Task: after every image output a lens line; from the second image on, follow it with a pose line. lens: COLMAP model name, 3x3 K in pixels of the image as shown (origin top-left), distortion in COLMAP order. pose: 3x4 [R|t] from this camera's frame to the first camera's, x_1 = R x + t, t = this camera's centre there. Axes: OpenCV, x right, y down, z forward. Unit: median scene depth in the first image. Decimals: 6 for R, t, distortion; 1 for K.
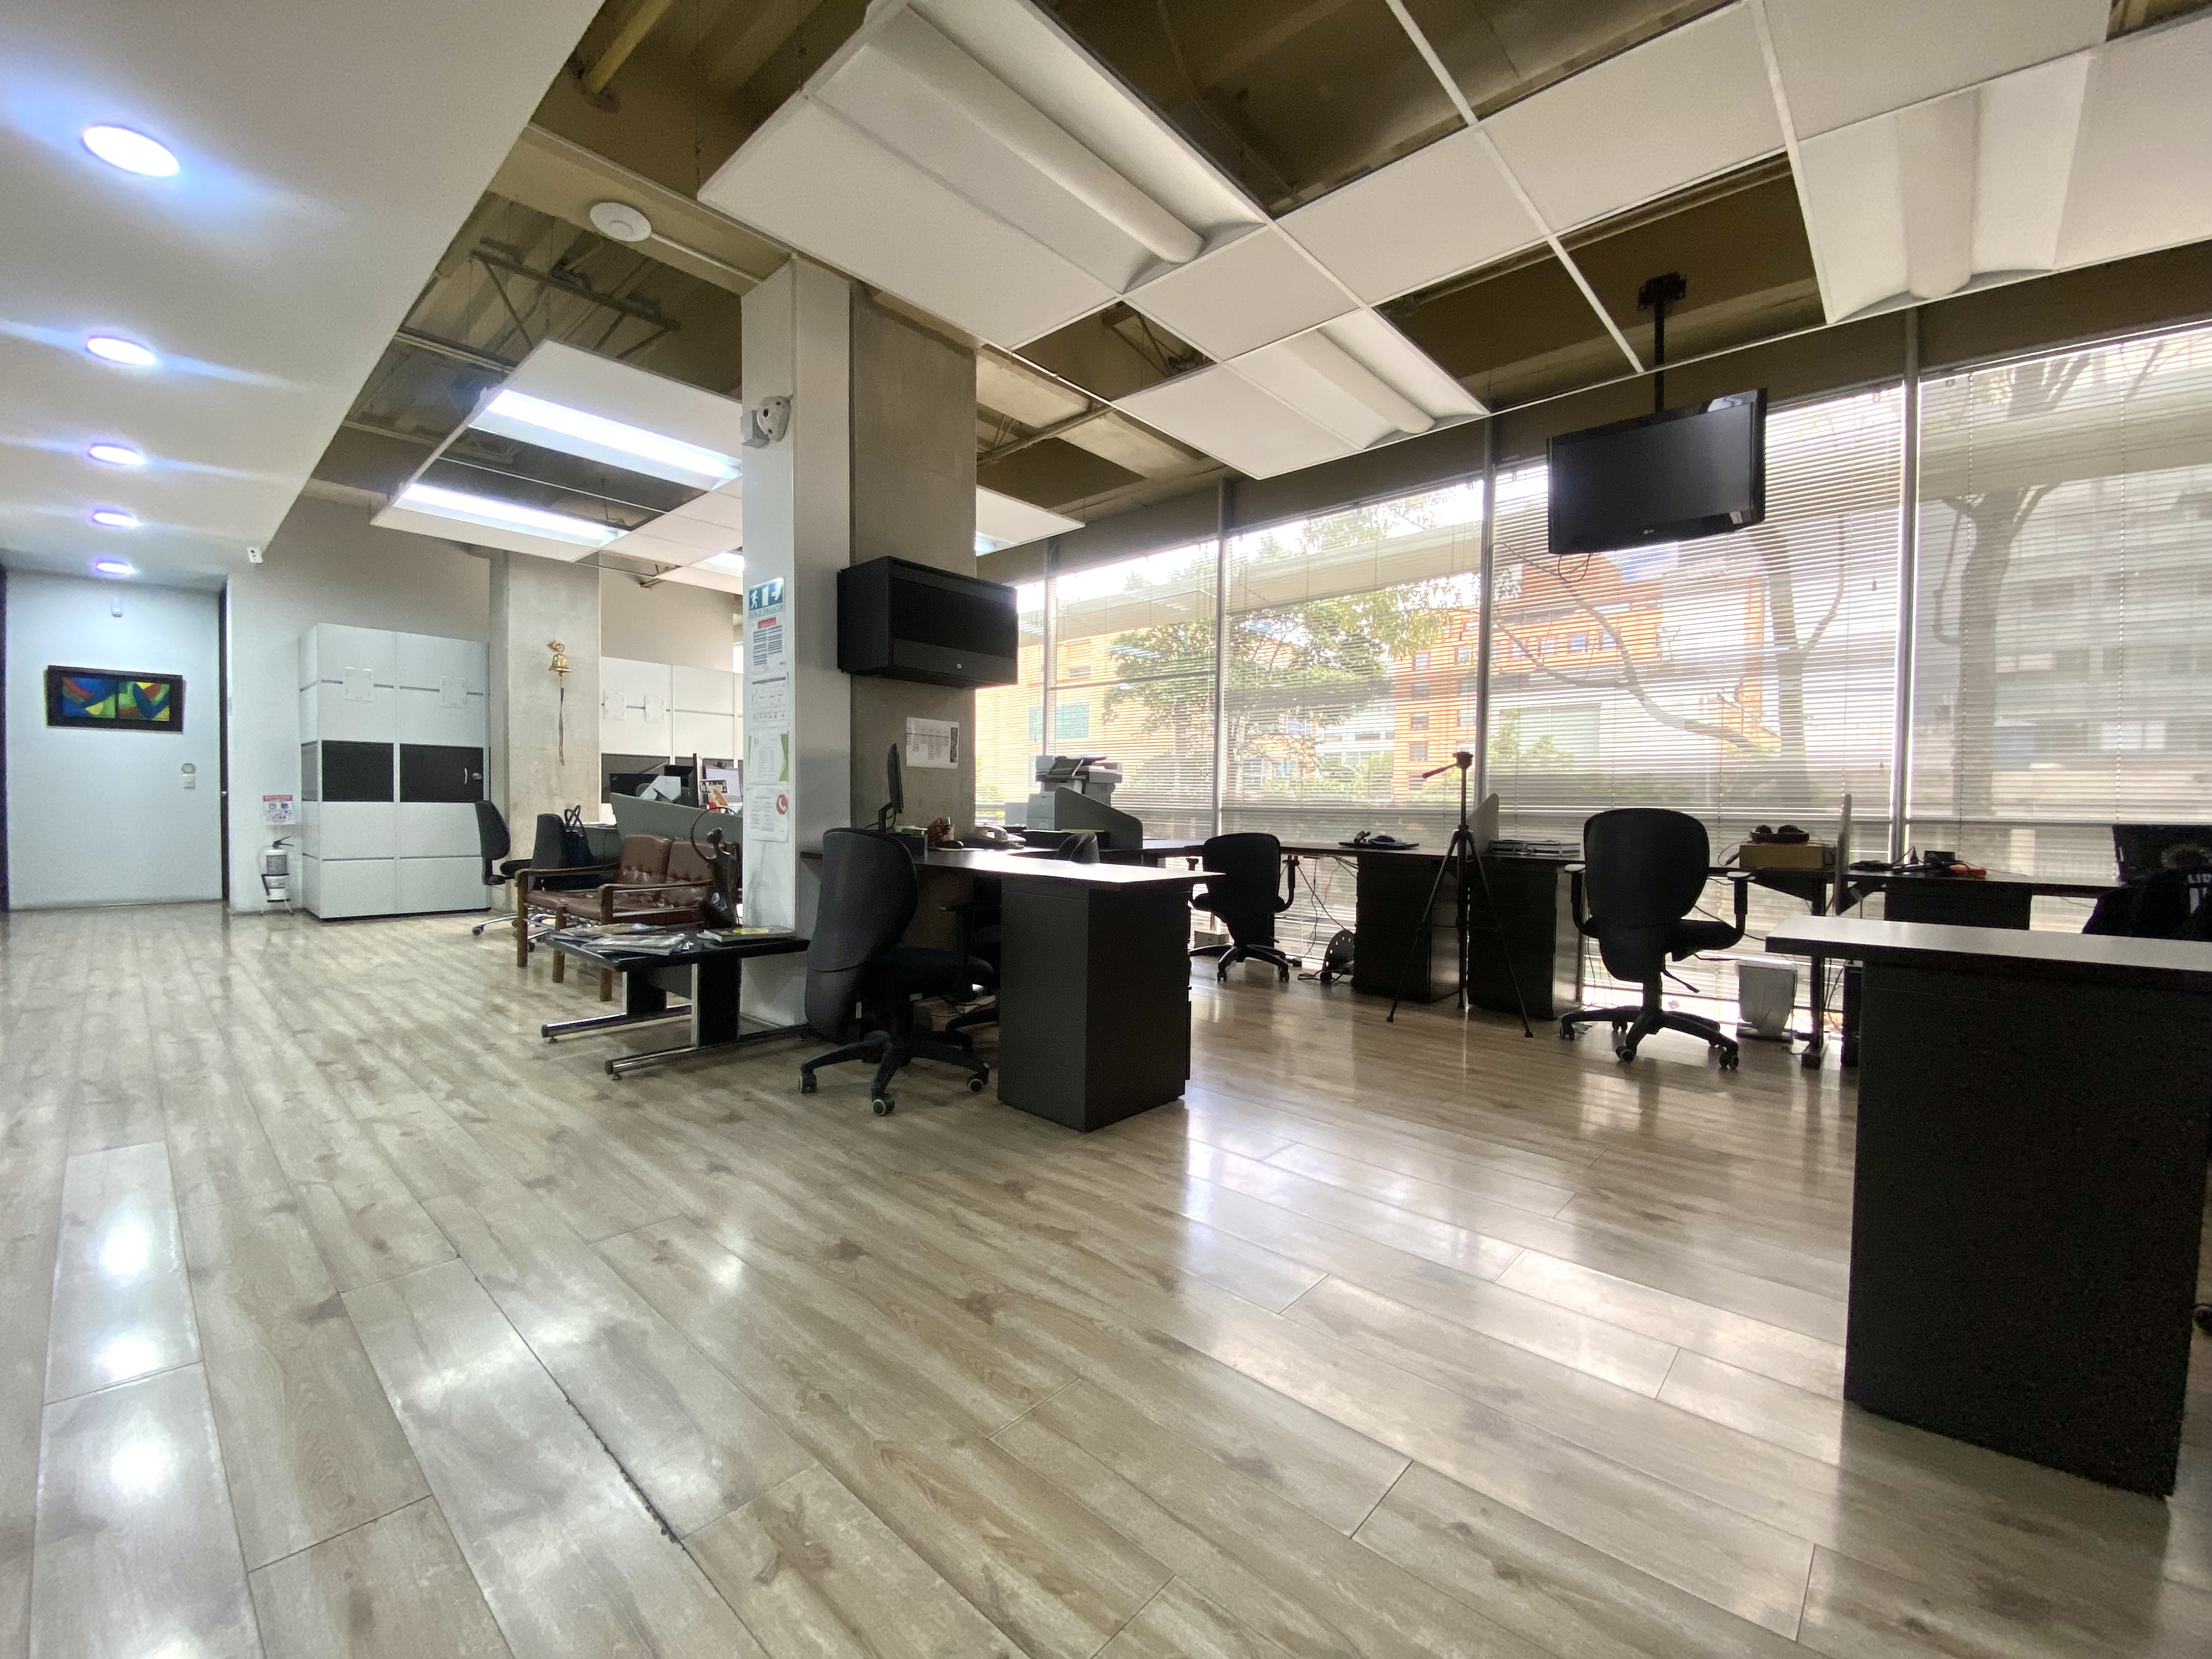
lens RADIAL K [[902.6, 0, 1099.2], [0, 902.6, 827.3], [0, 0, 1]] dist [0.018751, -0.020485]
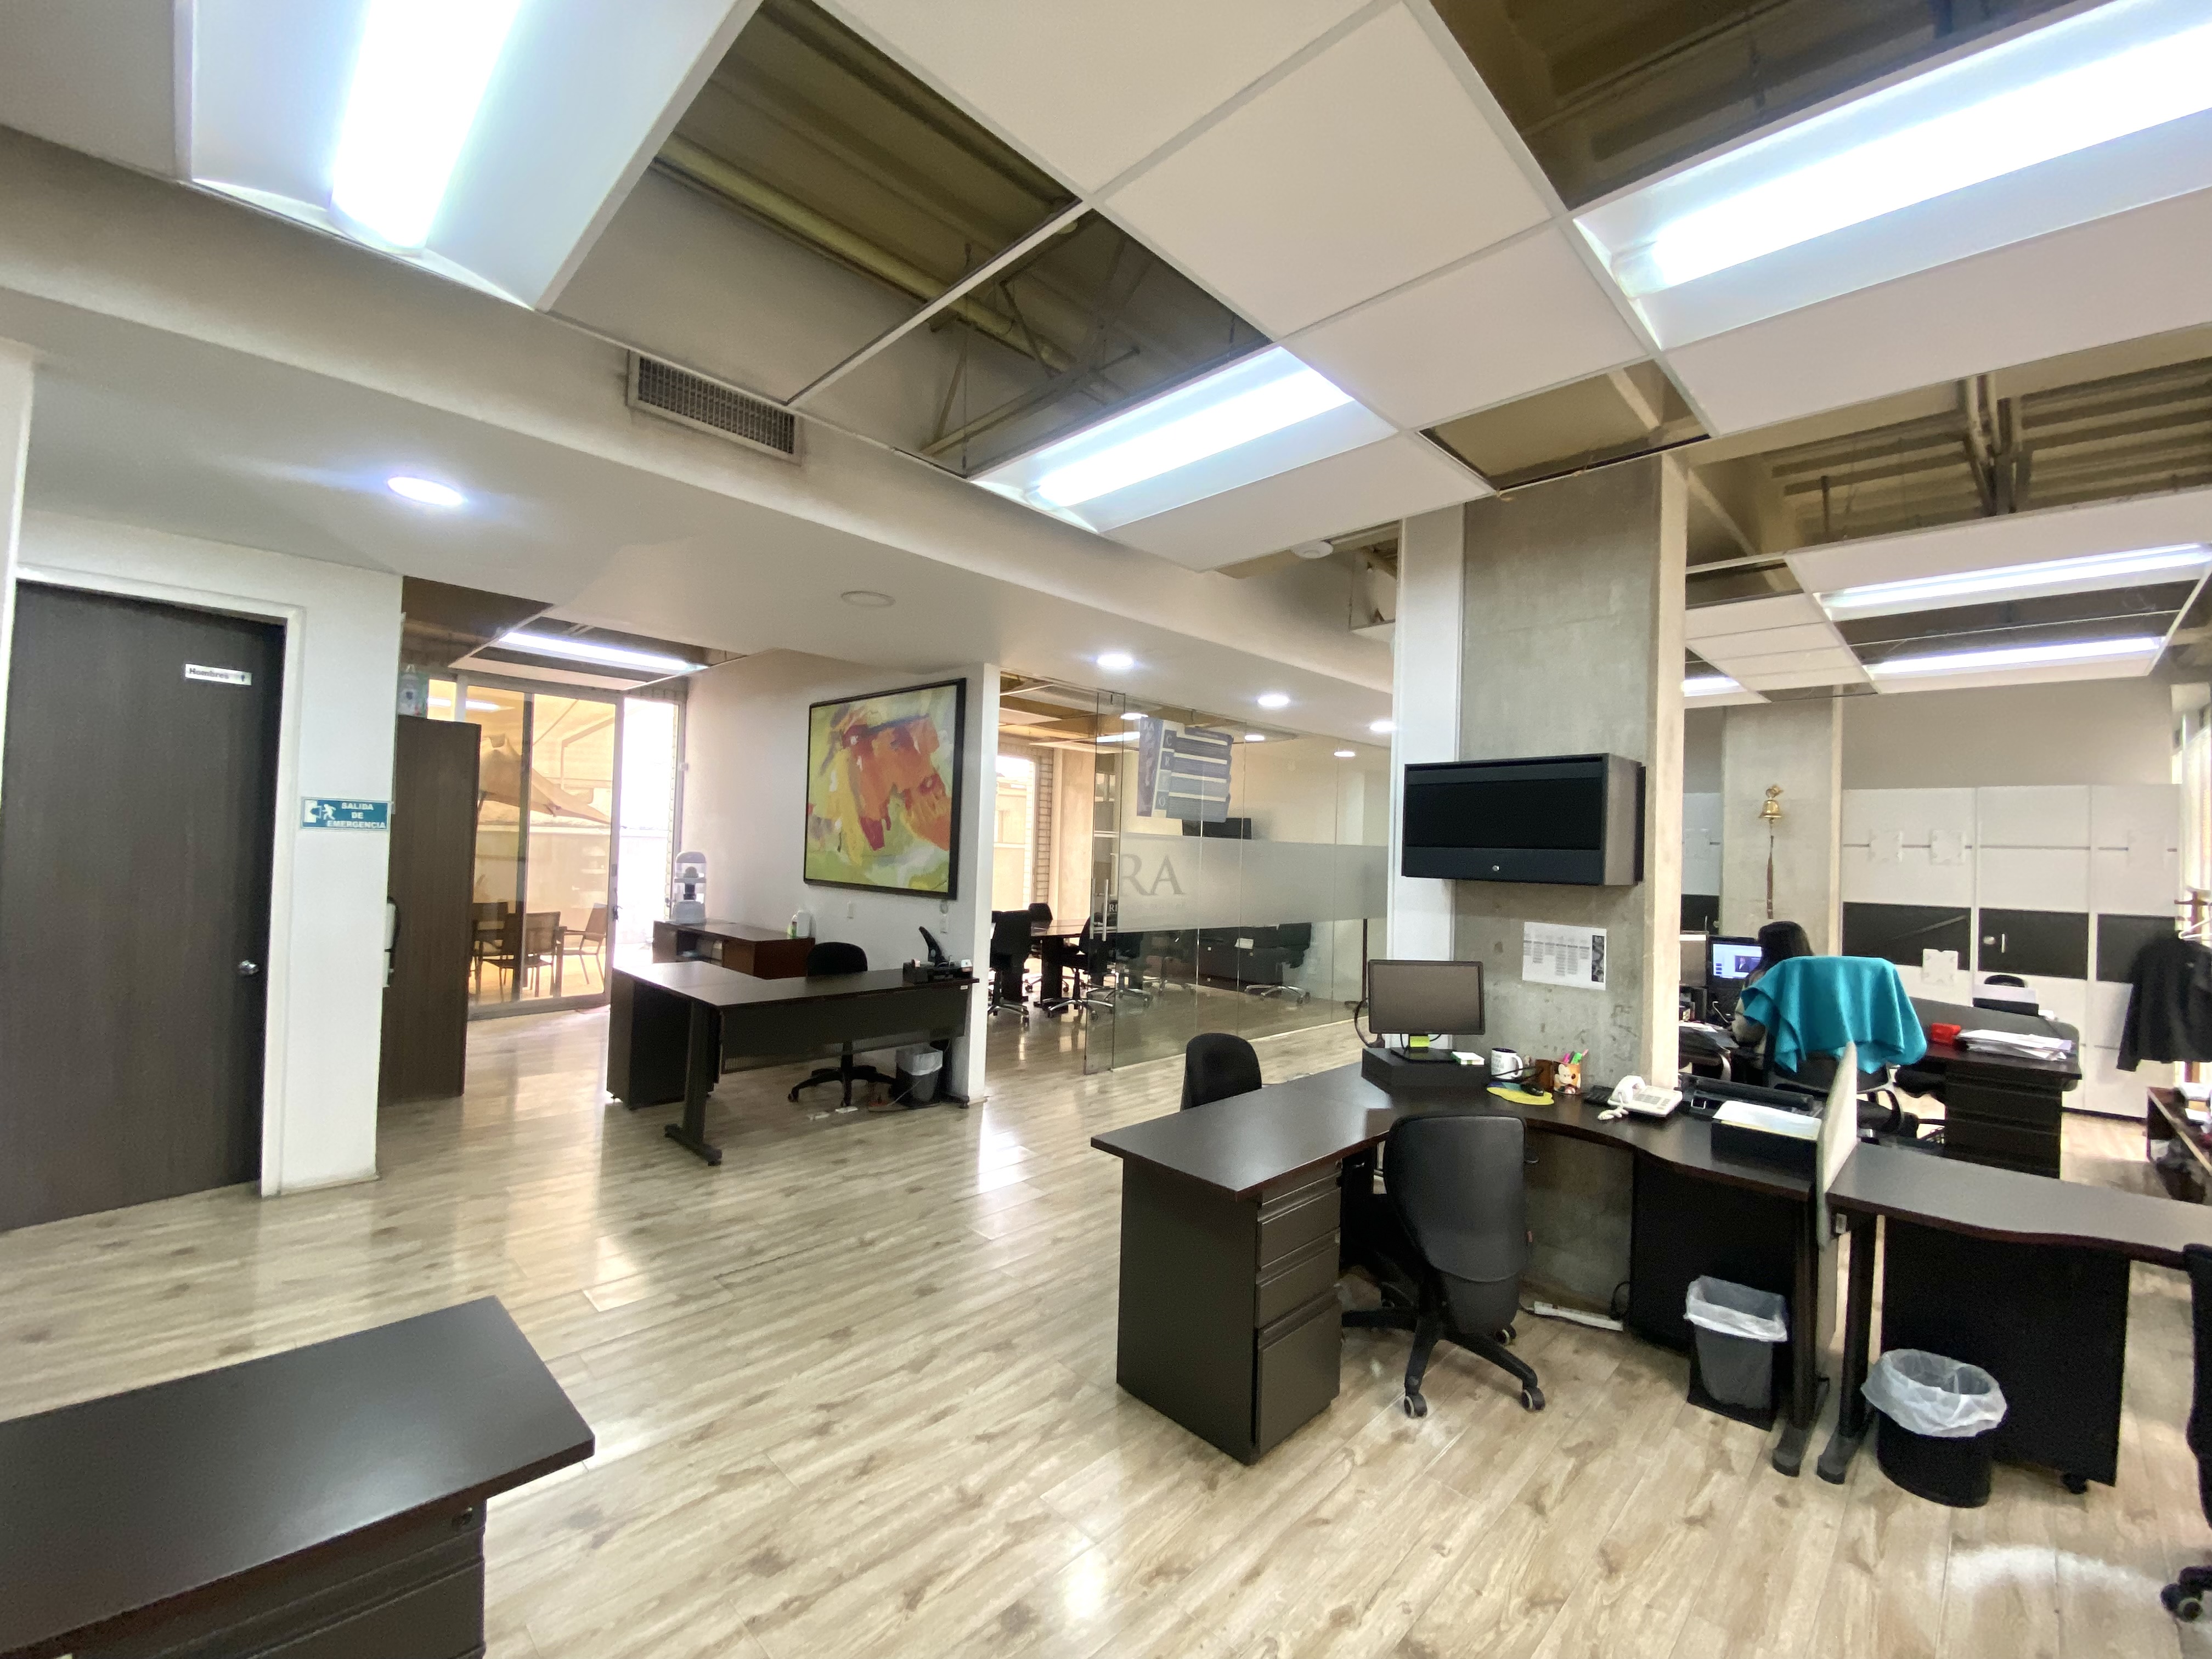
lens RADIAL K [[896.1, 0, 1103.6], [0, 896.1, 825.3], [0, 0, 1]] dist [0.035606, -0.028057]
pose [[-0.040661, -0.042646, -0.998262, 0.610188], [-0.058522, 0.997475, -0.040229, -0.144447], [0.997458, 0.056784, -0.043054, 0.589387]]
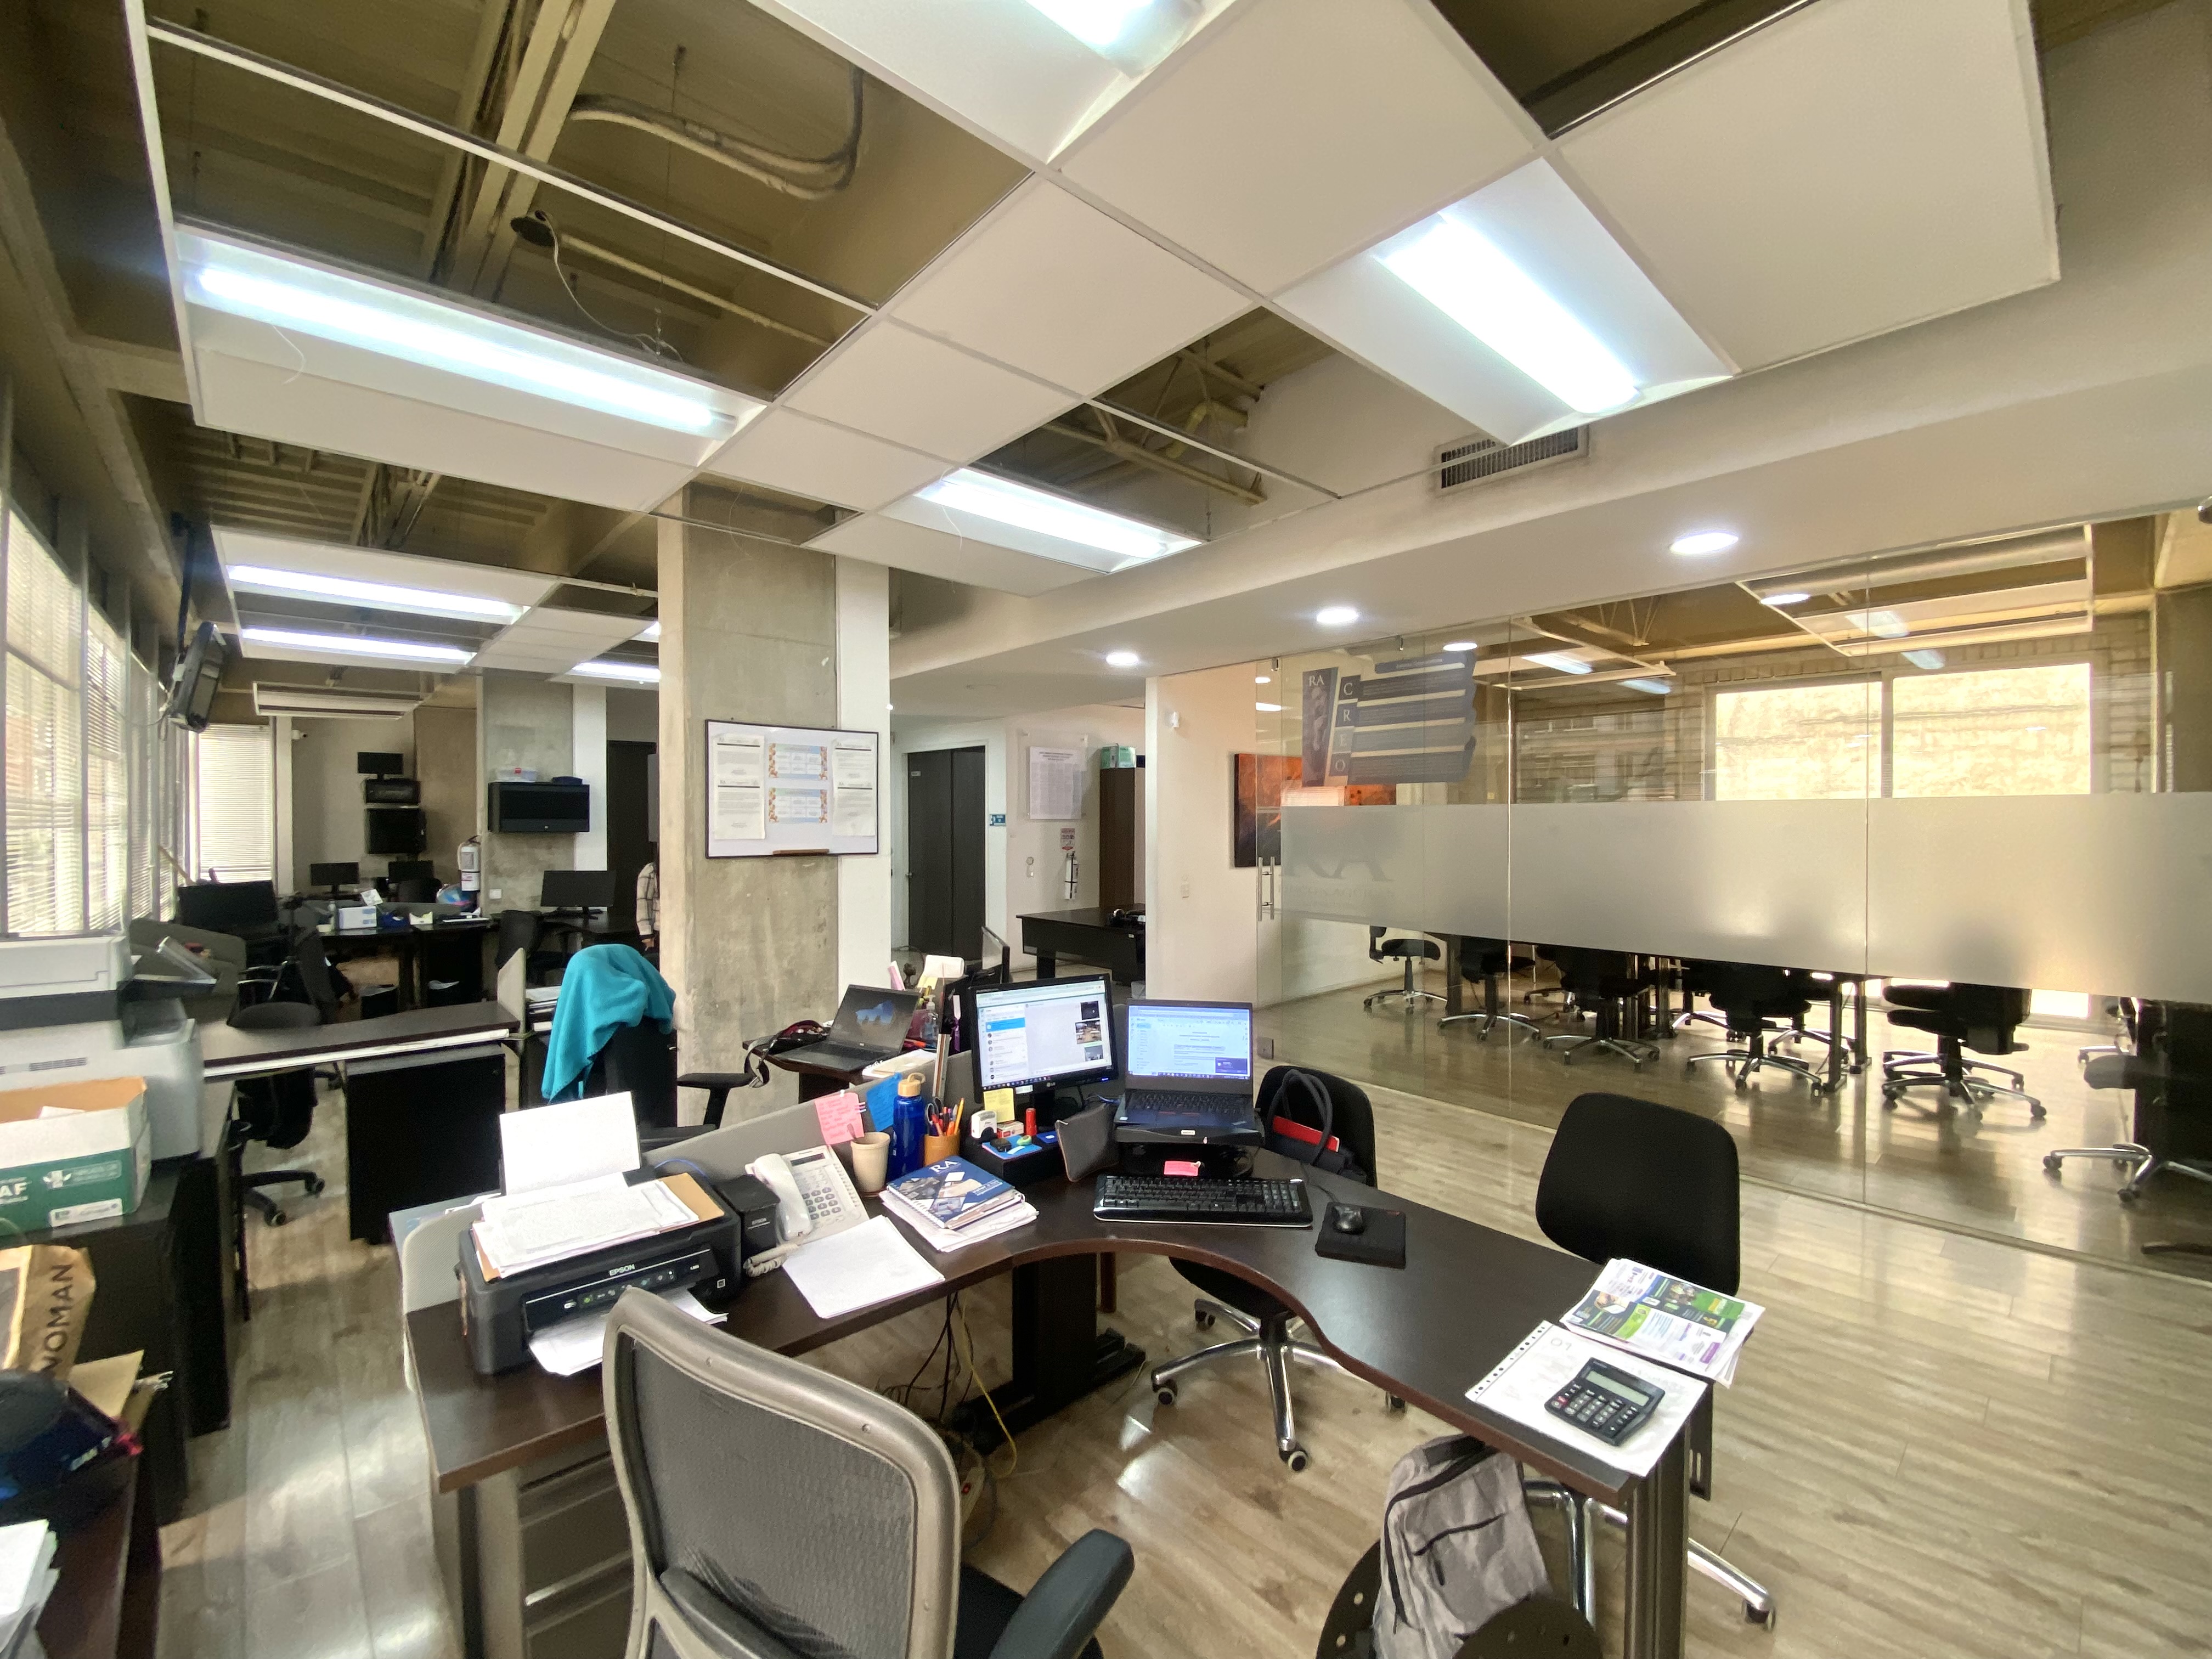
lens RADIAL K [[902.6, 0, 1099.2], [0, 902.6, 827.3], [0, 0, 1]] dist [0.018751, -0.020485]
pose [[-0.994745, -0.012529, 0.101615, -0.707785], [-0.008823, 0.999282, 0.036835, -0.210101], [-0.102004, 0.035745, -0.994142, 1.910100]]
